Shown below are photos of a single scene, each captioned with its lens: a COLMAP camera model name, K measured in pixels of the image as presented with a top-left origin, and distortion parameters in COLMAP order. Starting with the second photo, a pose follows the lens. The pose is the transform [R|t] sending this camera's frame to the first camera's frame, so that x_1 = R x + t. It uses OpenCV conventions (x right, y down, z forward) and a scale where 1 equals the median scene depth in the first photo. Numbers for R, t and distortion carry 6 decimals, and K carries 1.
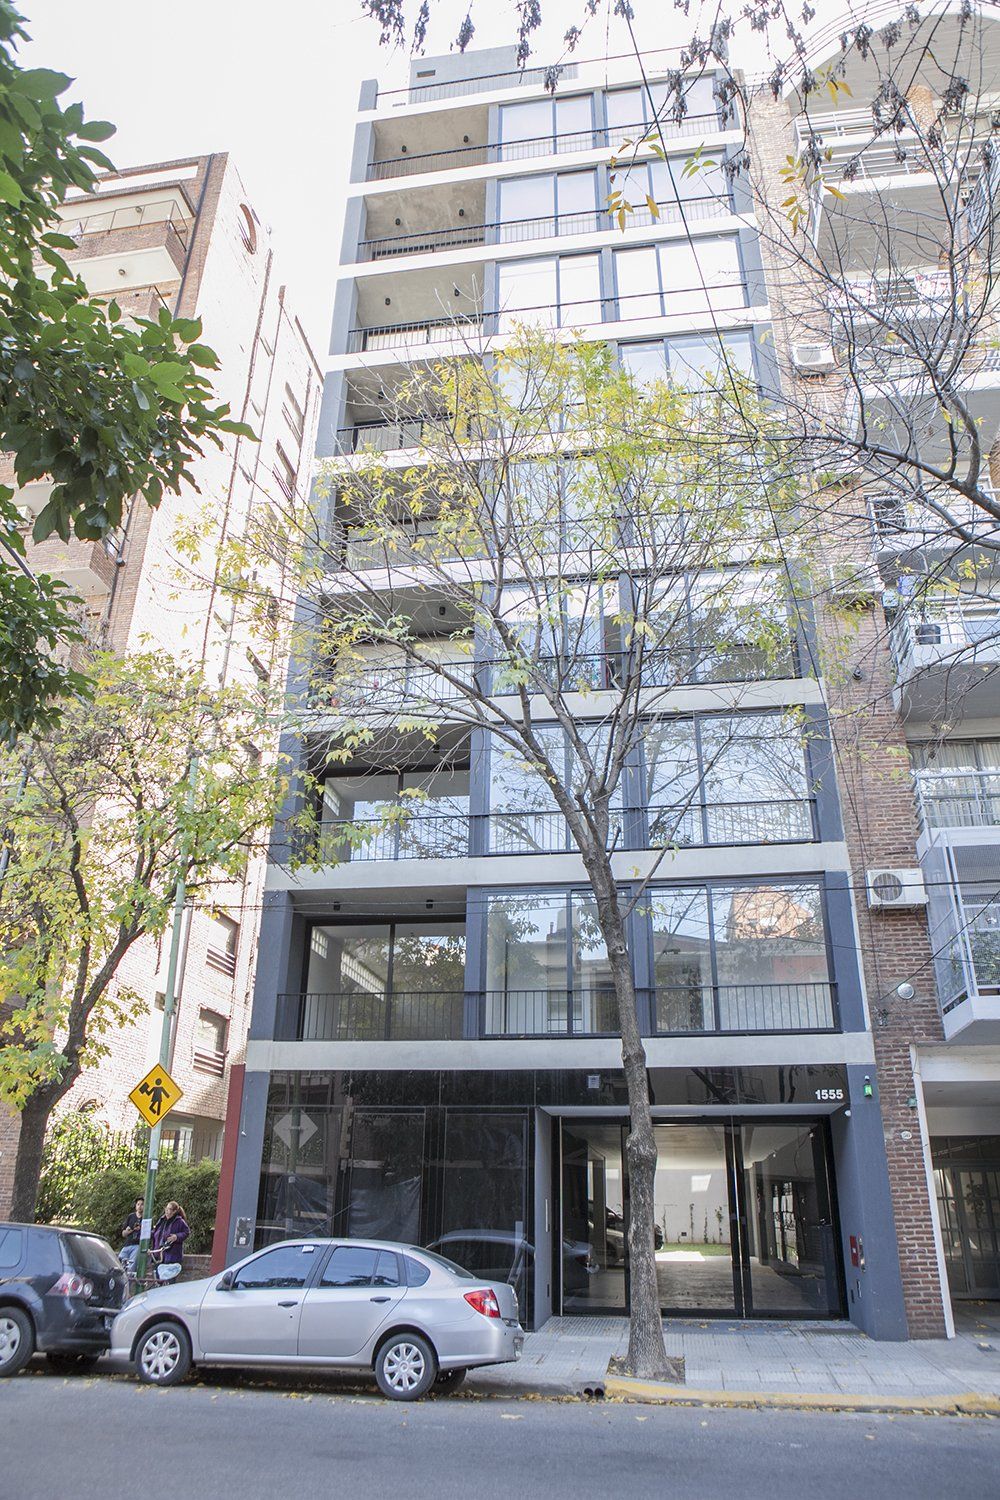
lens RADIAL K [[1022.0, 0, 506.1], [0, 1022.0, 750.0], [0, 0, 1]] dist [-0.054923, 0.023172]
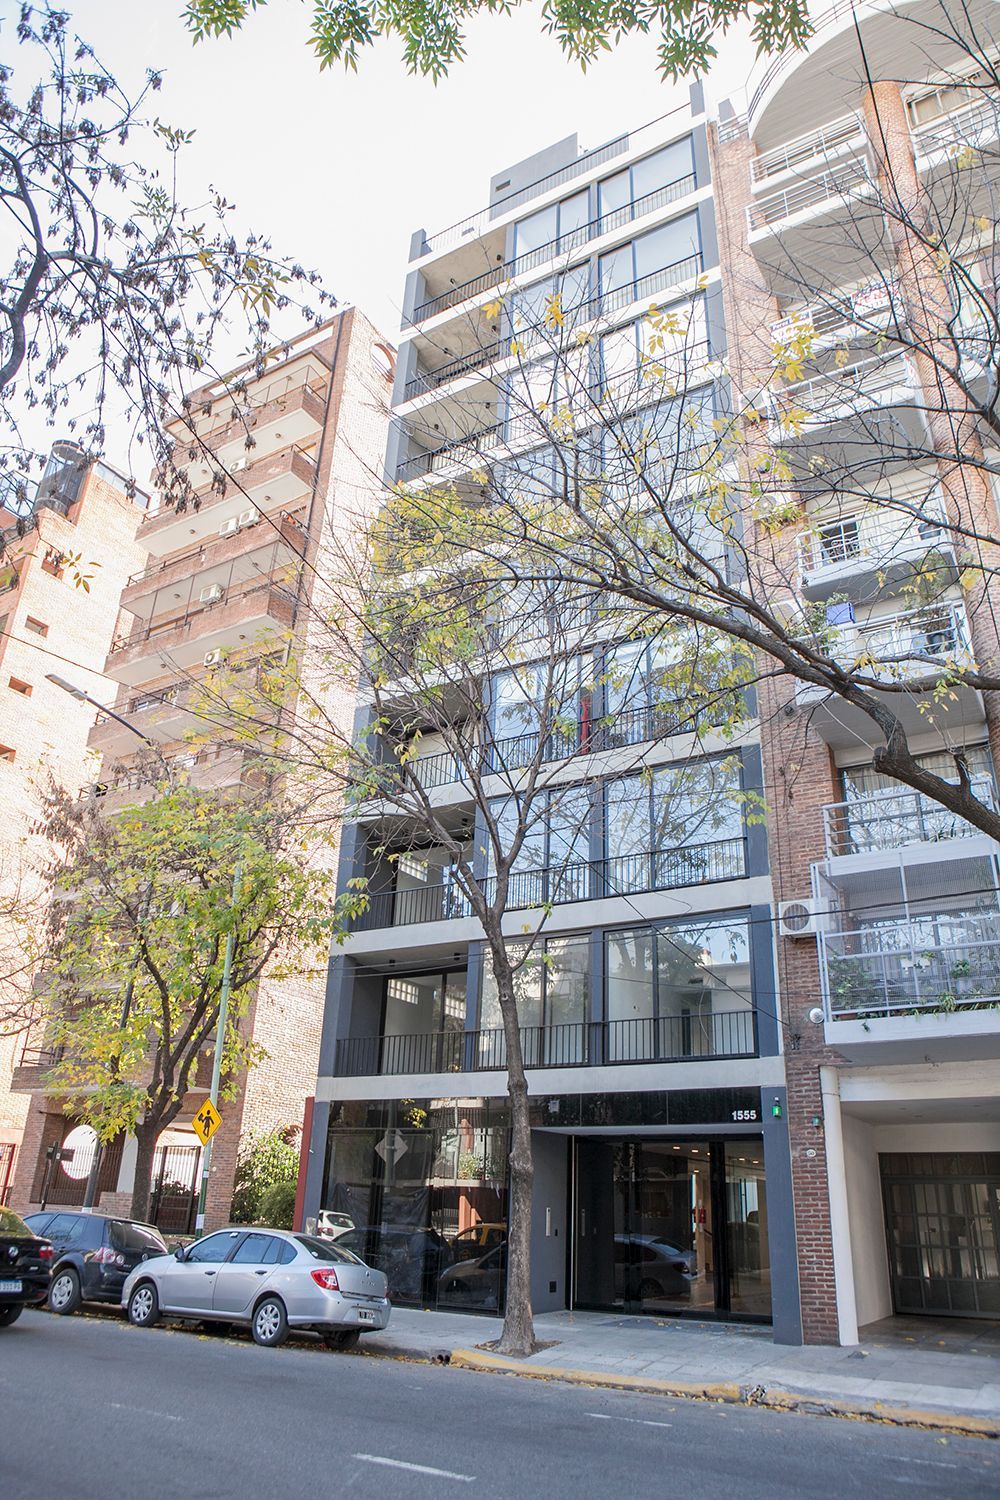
lens RADIAL K [[1022.0, 0, 495.1], [0, 1022.0, 752.6], [0, 0, 1]] dist [-0.054923, 0.023172]
pose [[0.923901, -0.140296, -0.355984, 0.516646], [0.135319, 0.990035, -0.038979, -0.038034], [0.357905, -0.012159, 0.933679, -0.104123]]
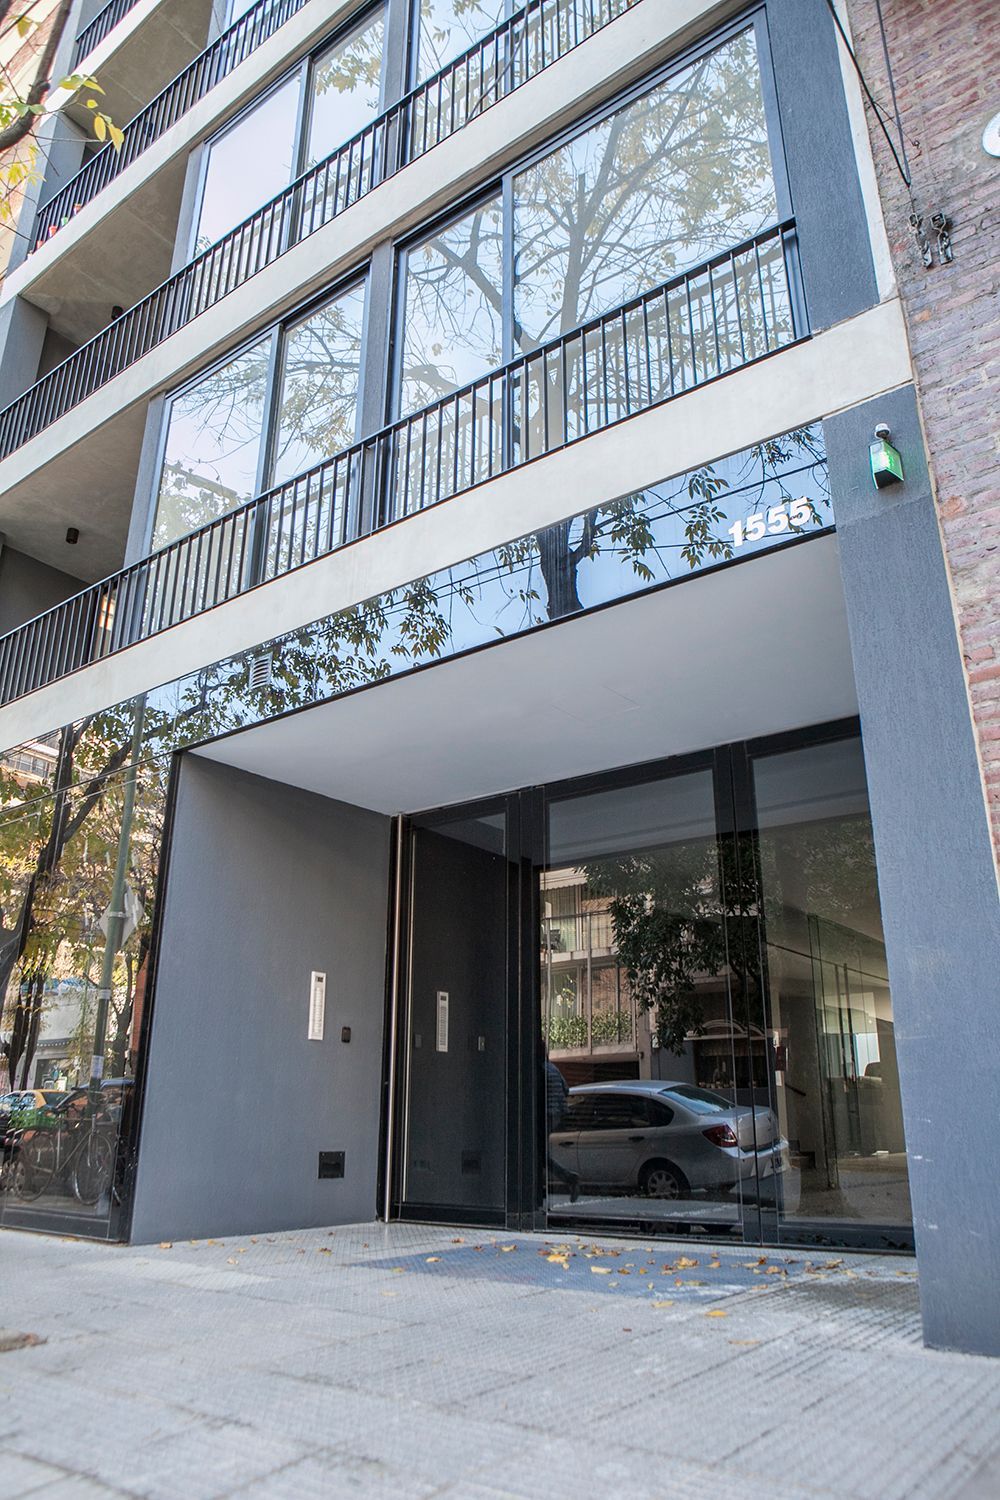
lens RADIAL K [[1022.0, 0, 497.1], [0, 1022.0, 753.2], [0, 0, 1]] dist [-0.054923, 0.023172]
pose [[0.871787, -0.178140, -0.456347, 0.377896], [0.205869, 0.978514, 0.011312, 0.390173], [0.444527, -0.103810, 0.889730, 0.692056]]
